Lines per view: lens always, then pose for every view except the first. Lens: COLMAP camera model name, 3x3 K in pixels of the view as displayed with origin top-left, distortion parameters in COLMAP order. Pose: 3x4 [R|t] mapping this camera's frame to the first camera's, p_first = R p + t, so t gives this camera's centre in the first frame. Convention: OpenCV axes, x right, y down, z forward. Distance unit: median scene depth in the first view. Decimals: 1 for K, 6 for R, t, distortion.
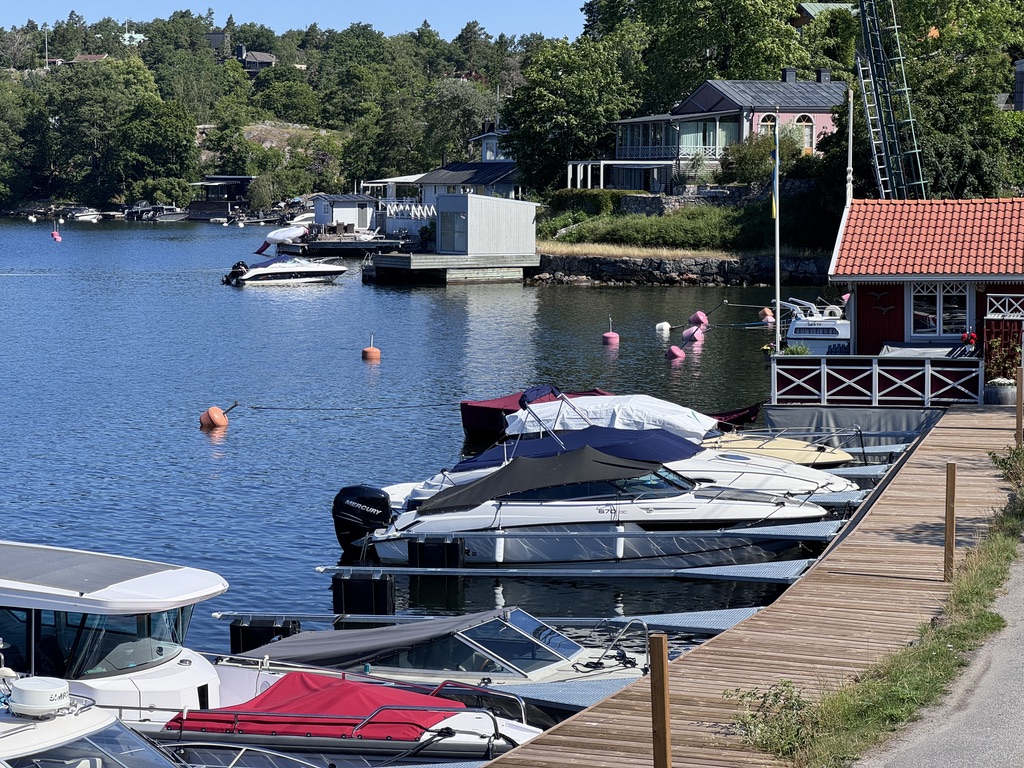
lens RADIAL K [[2307.6, 0, 512.0], [0, 2307.6, 383.2], [0, 0, 1]] dist [0.079797, 0.000000]
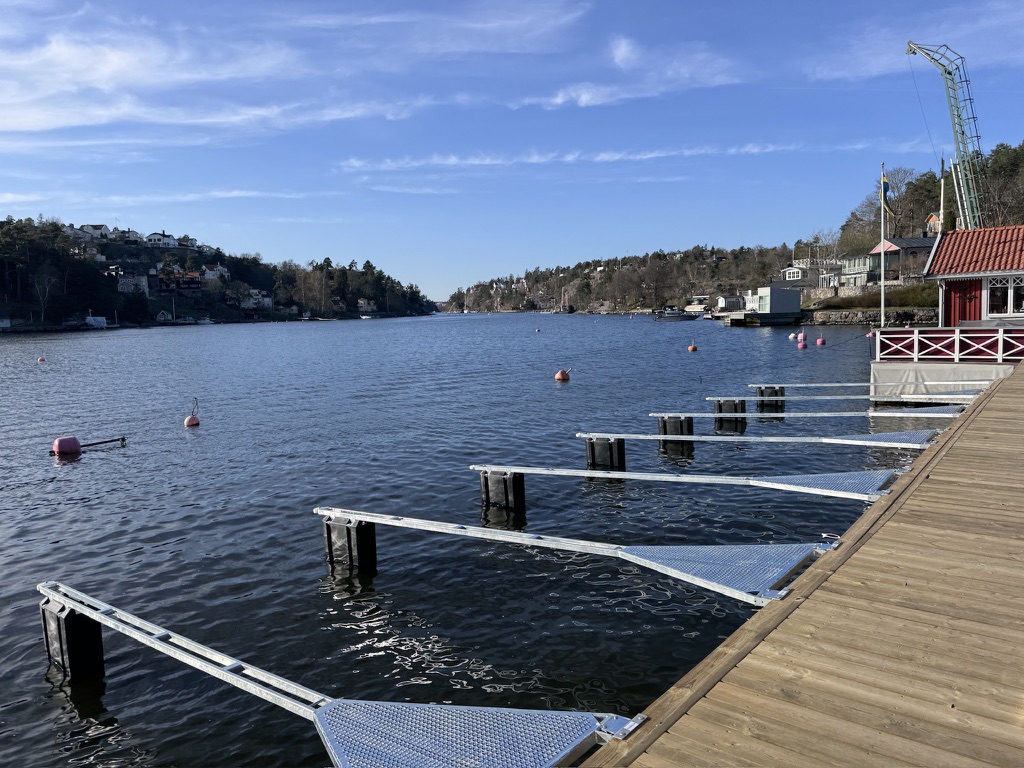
lens RADIAL K [[713.5, 0, 515.4], [0, 713.5, 392.2], [0, 0, 1]] dist [-0.001535, 0.003040]
pose [[0.918484, 0.013451, -0.395230, 0.033055], [-0.001736, 0.999549, 0.029984, 0.006274], [0.395455, -0.026853, 0.918093, 0.198377]]
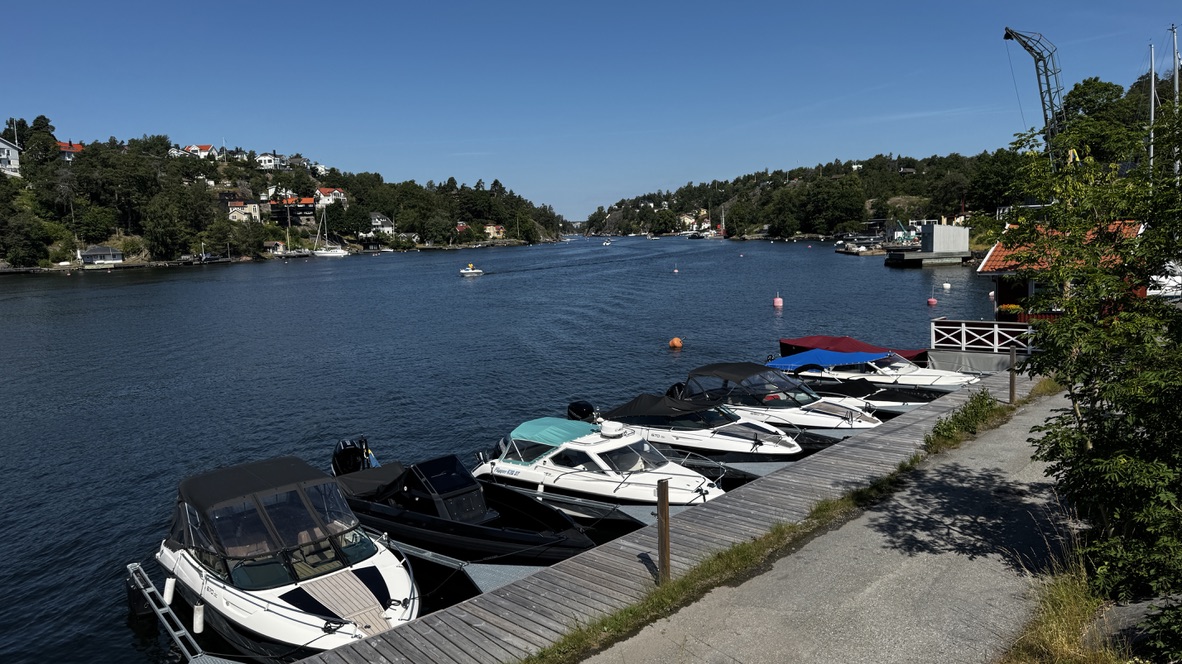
lens RADIAL K [[832.5, 0, 590.8], [0, 832.5, 333.3], [0, 0, 1]] dist [0.032473, -0.001445]
pose [[0.878605, 0.020887, -0.477092, 0.075587], [-0.001216, 0.999138, 0.041503, -0.011083], [0.477548, -0.035885, 0.877873, 0.140741]]
